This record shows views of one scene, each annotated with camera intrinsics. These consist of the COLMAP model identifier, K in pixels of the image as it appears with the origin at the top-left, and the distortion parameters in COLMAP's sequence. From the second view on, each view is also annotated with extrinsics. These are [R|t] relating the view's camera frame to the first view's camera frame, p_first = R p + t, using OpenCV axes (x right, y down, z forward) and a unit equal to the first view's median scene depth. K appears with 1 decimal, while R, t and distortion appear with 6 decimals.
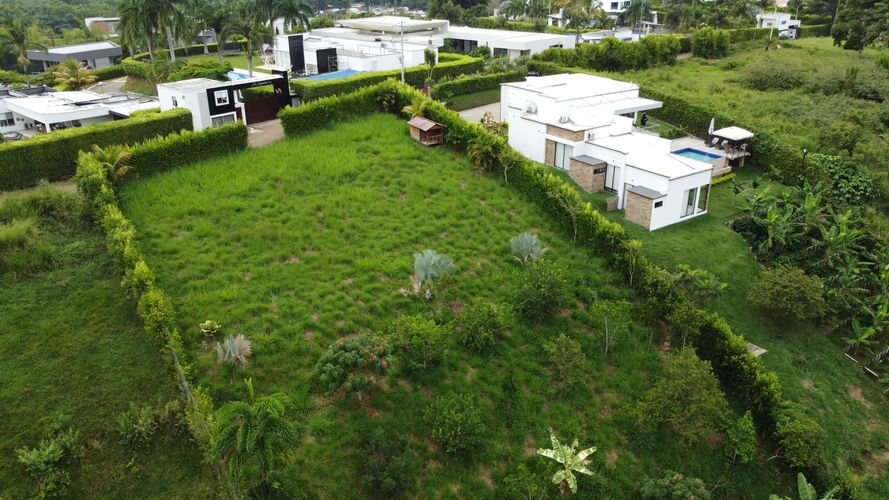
lens RADIAL K [[679.4, 0, 444.4], [0, 679.4, 248.2], [0, 0, 1]] dist [-0.006464, 0.002078]
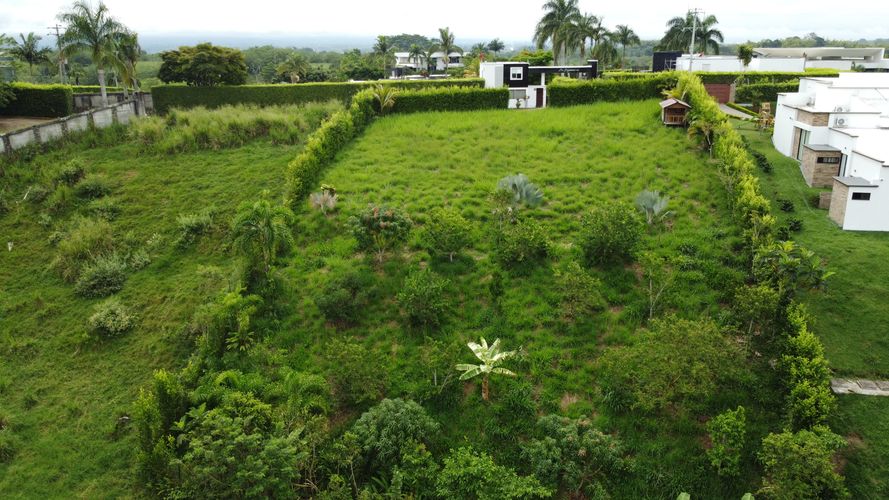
lens RADIAL K [[679.4, 0, 442.5], [0, 679.4, 248.7], [0, 0, 1]] dist [-0.006464, 0.002078]
pose [[0.704750, 0.200429, -0.680556, 0.493563], [-0.274807, 0.961498, -0.001408, 0.116668], [0.654071, 0.188014, 0.732695, 0.144470]]
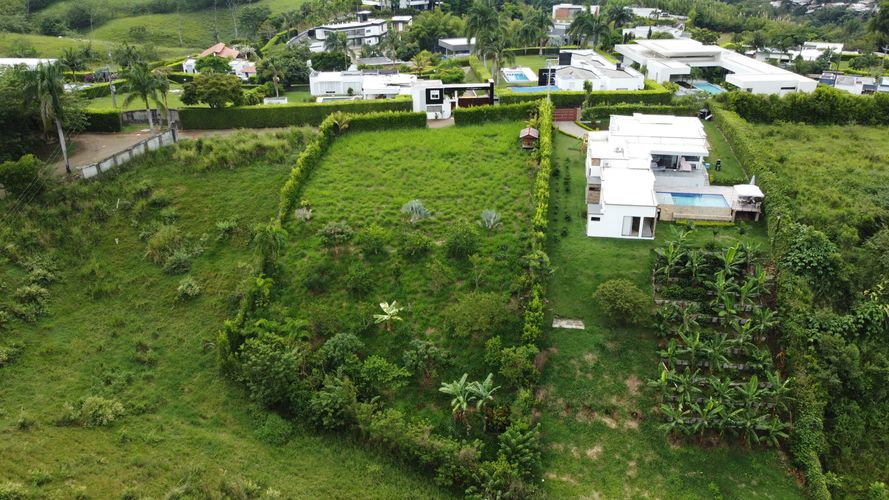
lens RADIAL K [[679.4, 0, 442.8], [0, 679.4, 250.5], [0, 0, 1]] dist [-0.006464, 0.002078]
pose [[0.726738, 0.293428, -0.621089, 0.940518], [-0.266716, 0.953770, 0.138514, -0.108435], [0.633020, 0.064991, 0.771403, -0.268754]]
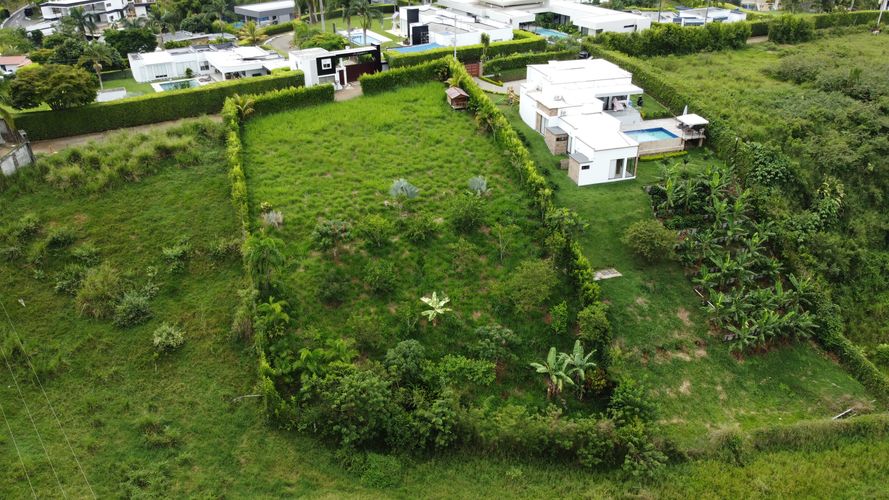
lens RADIAL K [[679.4, 0, 444.1], [0, 679.4, 250.6], [0, 0, 1]] dist [-0.006464, 0.002078]
pose [[0.953457, 0.141742, -0.266139, 0.418254], [-0.117028, 0.987390, 0.106608, -0.010055], [0.277894, -0.070501, 0.958021, -0.423978]]
